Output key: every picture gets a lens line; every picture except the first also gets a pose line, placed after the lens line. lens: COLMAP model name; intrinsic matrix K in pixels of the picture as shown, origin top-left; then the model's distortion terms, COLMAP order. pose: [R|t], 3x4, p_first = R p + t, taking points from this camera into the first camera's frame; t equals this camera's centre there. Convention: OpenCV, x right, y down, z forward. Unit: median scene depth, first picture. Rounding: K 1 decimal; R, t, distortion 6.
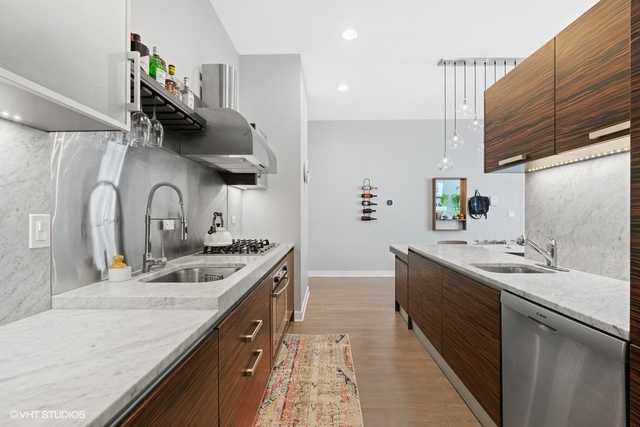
lens RADIAL K [[292.3, 0, 320.8], [0, 292.3, 214.7], [0, 0, 1]] dist [0.000582, -0.000017]
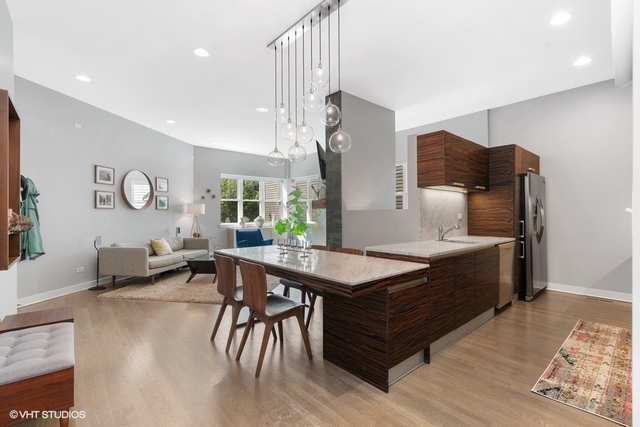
lens RADIAL K [[292.3, 0, 319.1], [0, 292.3, 213.7], [0, 0, 1]] dist [0.000582, -0.000017]
pose [[-0.679984, 0.012572, 0.733119, -0.039092], [0.007990, 0.999921, -0.009737, 0.003174], [-0.733183, -0.000764, -0.680031, 0.973647]]
